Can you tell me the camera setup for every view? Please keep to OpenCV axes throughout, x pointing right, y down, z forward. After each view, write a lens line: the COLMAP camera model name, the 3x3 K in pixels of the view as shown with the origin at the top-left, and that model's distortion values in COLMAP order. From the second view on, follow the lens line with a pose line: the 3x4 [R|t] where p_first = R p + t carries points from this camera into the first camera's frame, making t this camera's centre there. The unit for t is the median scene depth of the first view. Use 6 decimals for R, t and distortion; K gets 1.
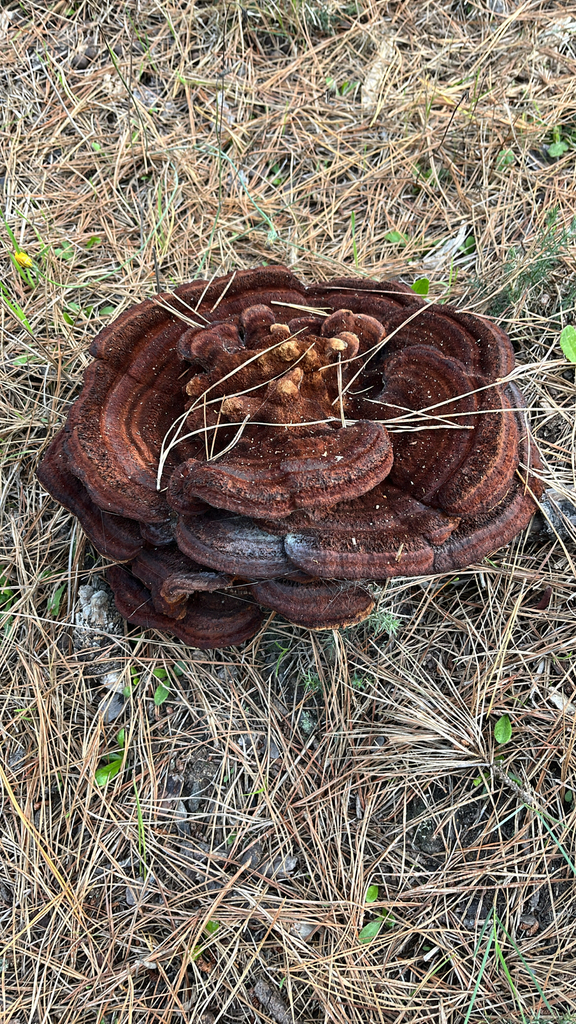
lens RADIAL K [[857.6, 0, 287.3], [0, 857.6, 495.1], [0, 0, 1]] dist [0.096900, -0.178317]
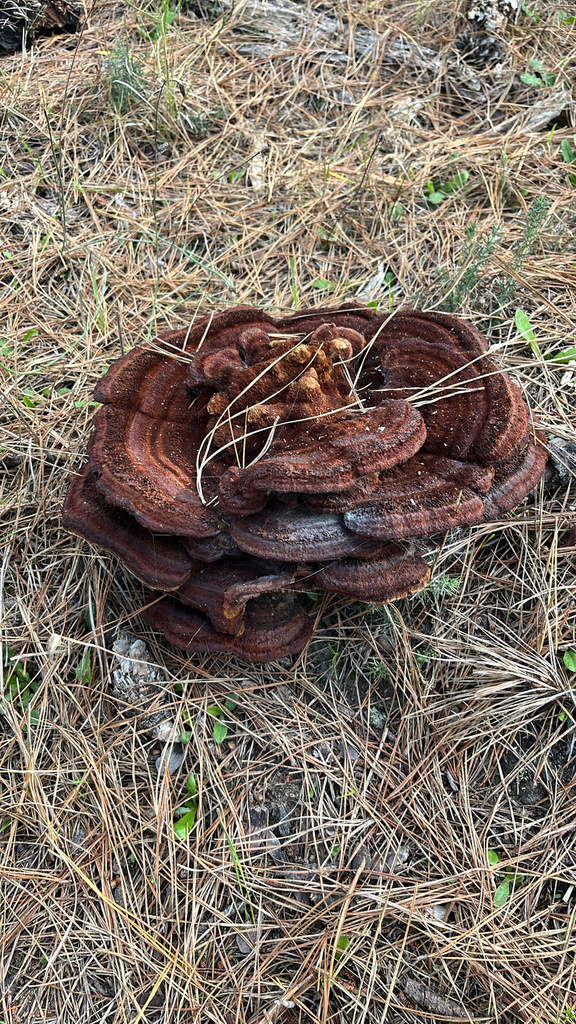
lens RADIAL K [[857.6, 0, 287.3], [0, 857.6, 495.1], [0, 0, 1]] dist [0.096900, -0.178317]
pose [[0.963036, -0.180166, 0.200254, -0.239527], [0.210695, 0.966999, -0.143249, 0.139779], [-0.167837, 0.180146, 0.969215, -0.005425]]
